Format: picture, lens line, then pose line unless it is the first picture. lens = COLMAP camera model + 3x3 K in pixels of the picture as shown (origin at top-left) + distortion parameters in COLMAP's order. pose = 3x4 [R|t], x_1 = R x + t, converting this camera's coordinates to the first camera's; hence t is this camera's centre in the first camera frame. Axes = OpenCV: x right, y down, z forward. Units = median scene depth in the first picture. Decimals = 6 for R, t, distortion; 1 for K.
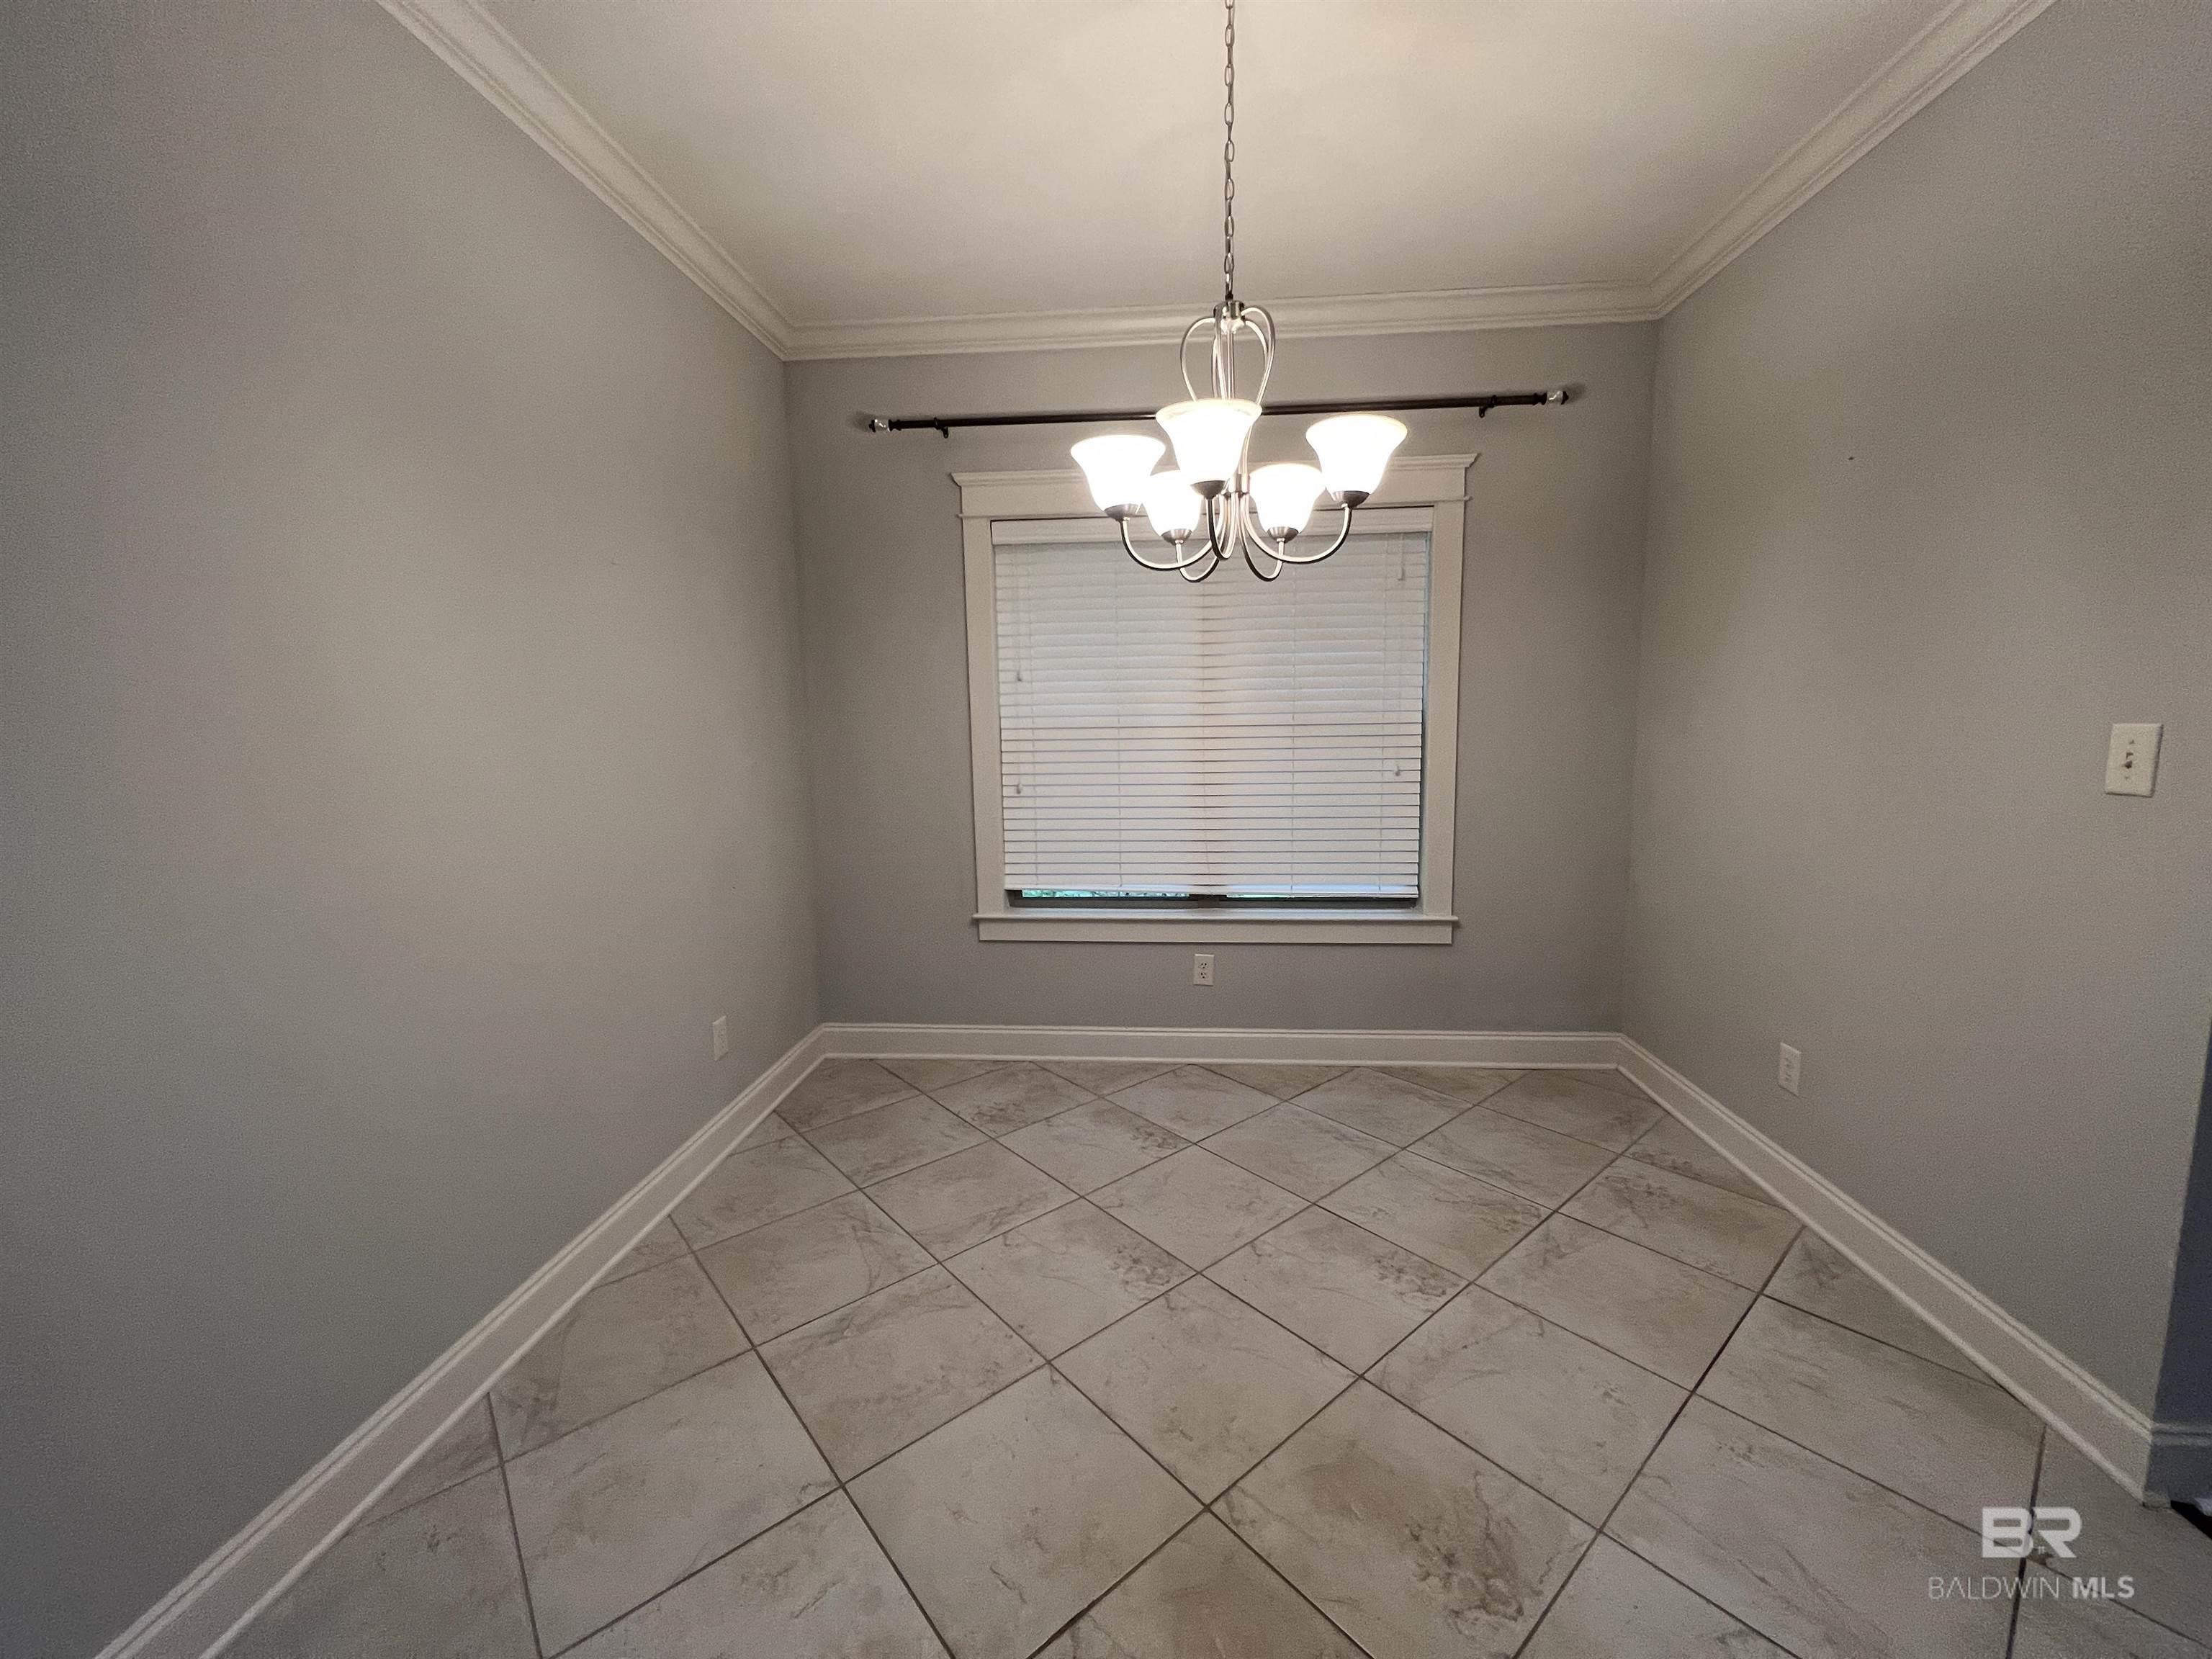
lens RADIAL K [[880.3, 0, 1092.1], [0, 880.3, 837.0], [0, 0, 1]] dist [0.000305, 0.000008]
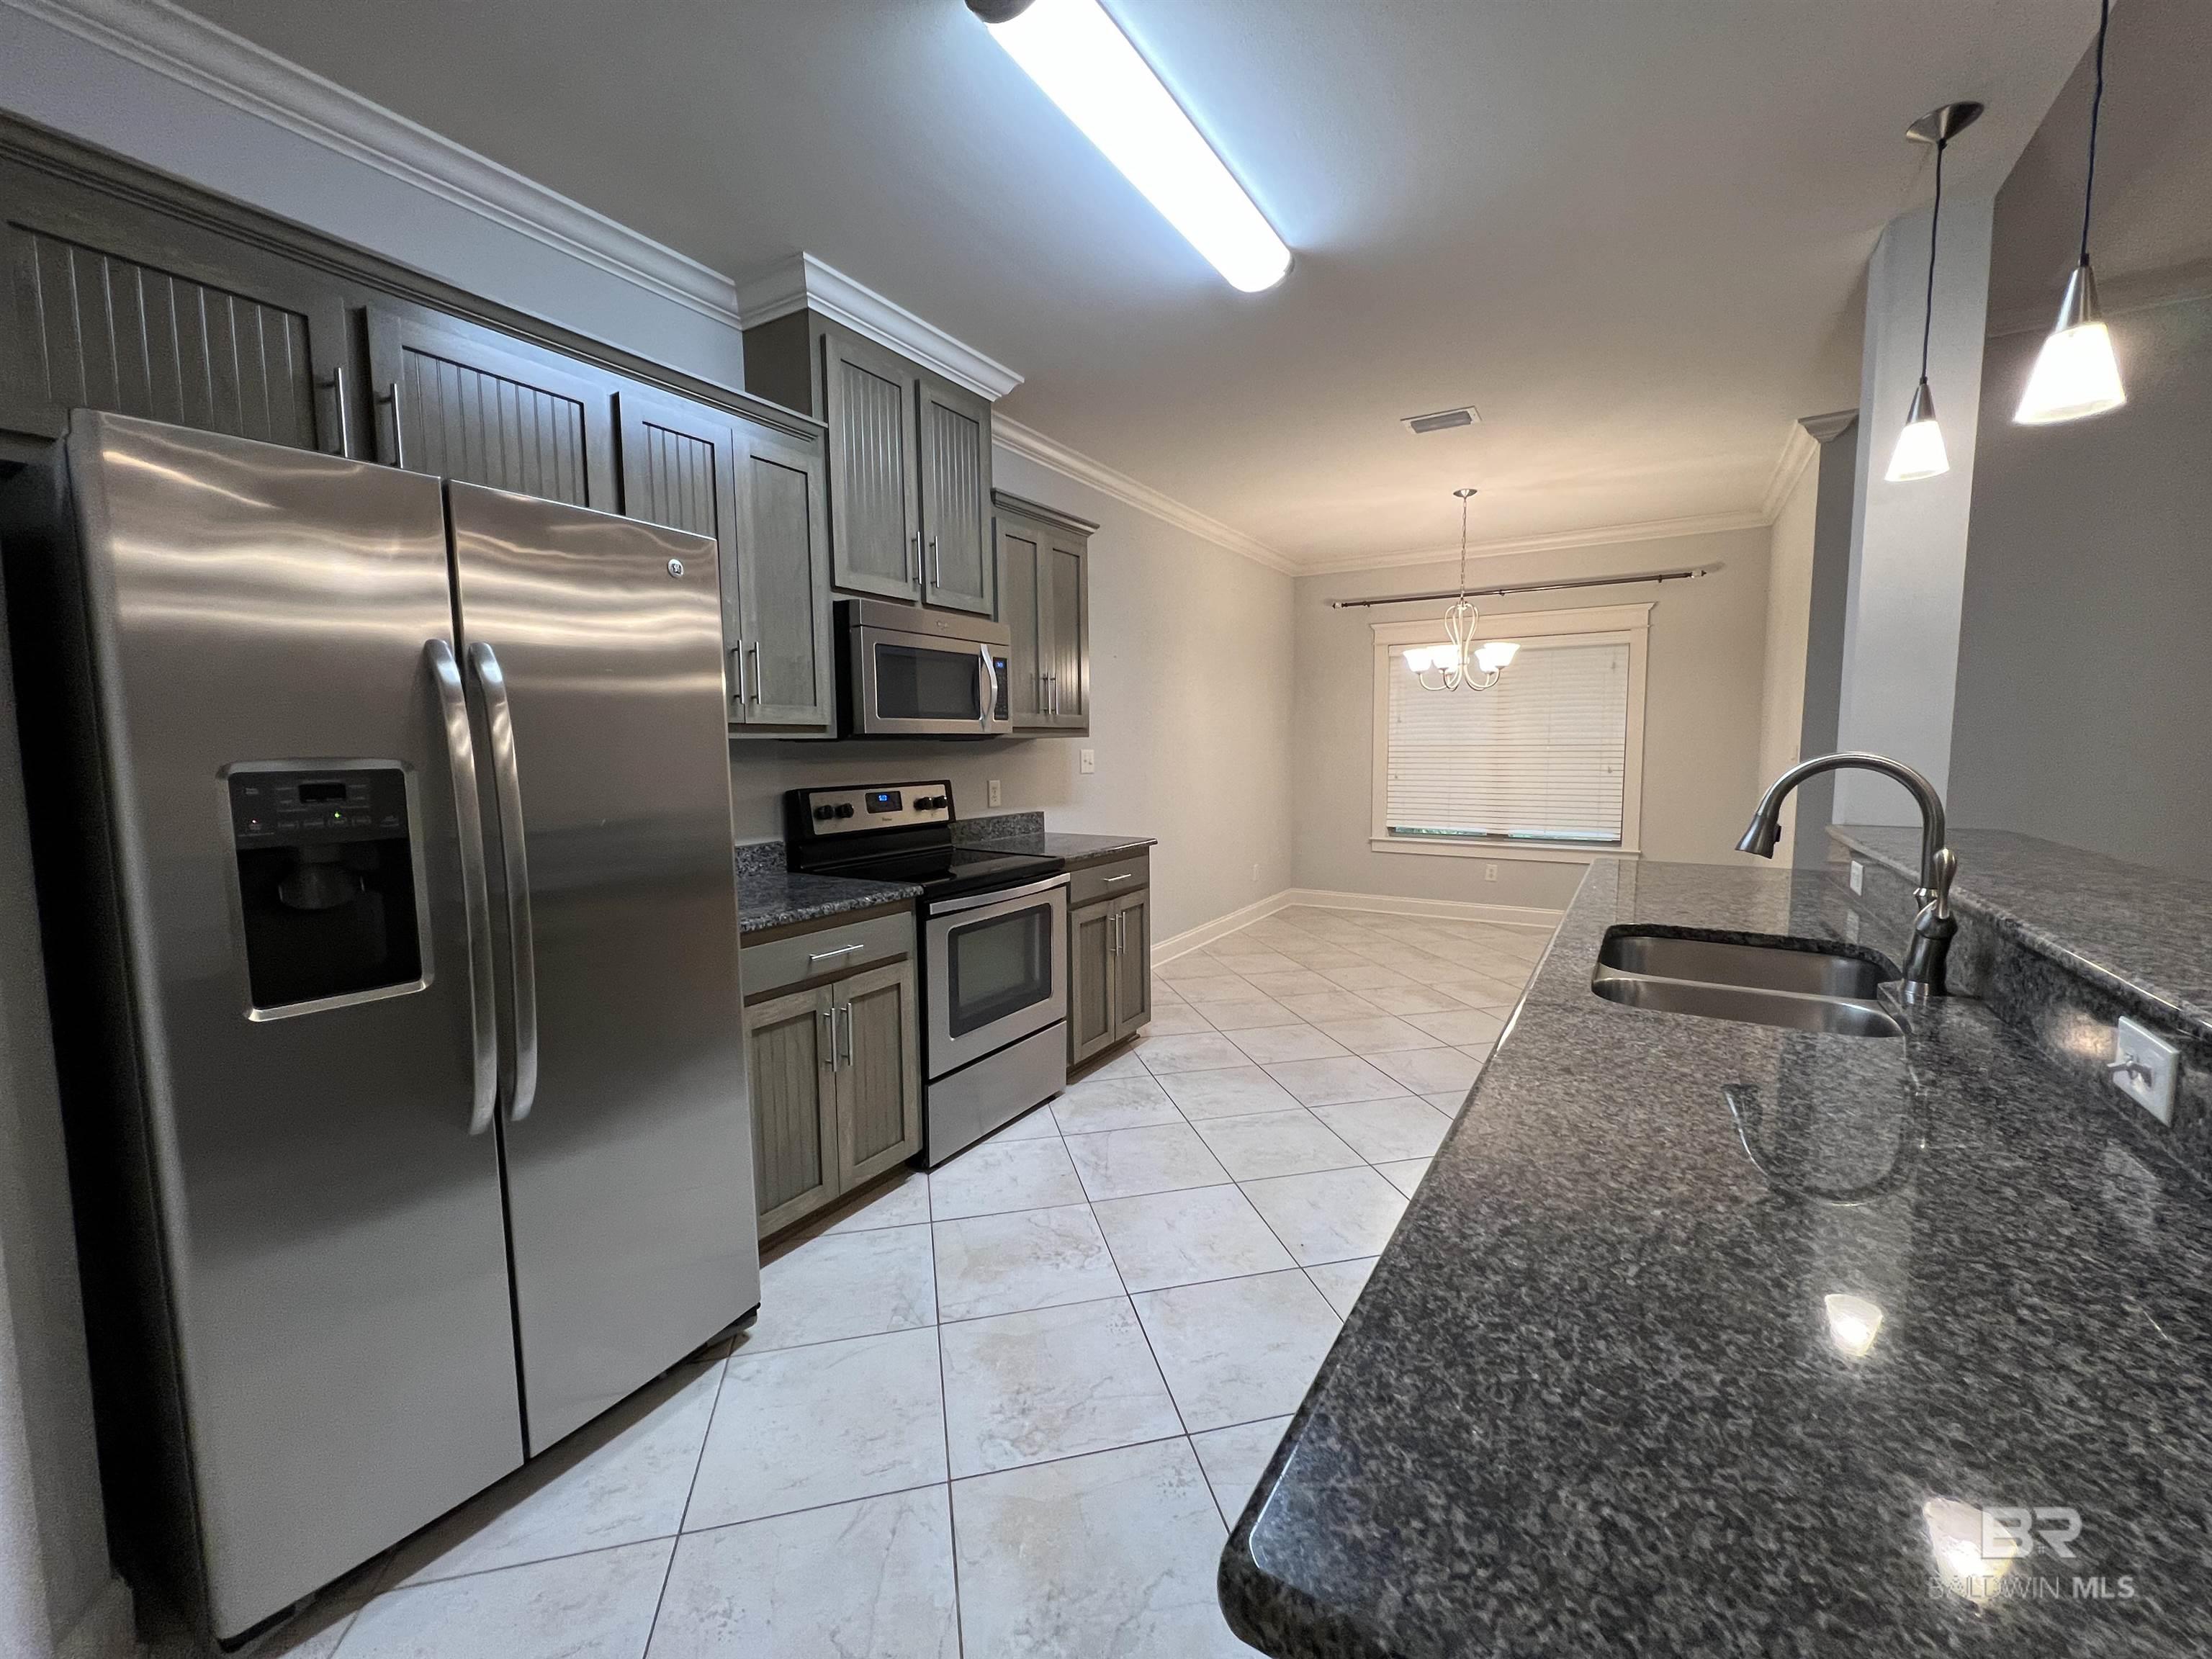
lens RADIAL K [[880.0, 0, 1106.0], [0, 880.0, 829.5], [0, 0, 1]] dist [0.001146, 0.000034]
pose [[0.894161, 0.050597, -0.444878, 0.229441], [-0.064169, 0.997819, -0.015489, 0.145308], [0.443124, 0.042397, 0.895457, -1.113498]]
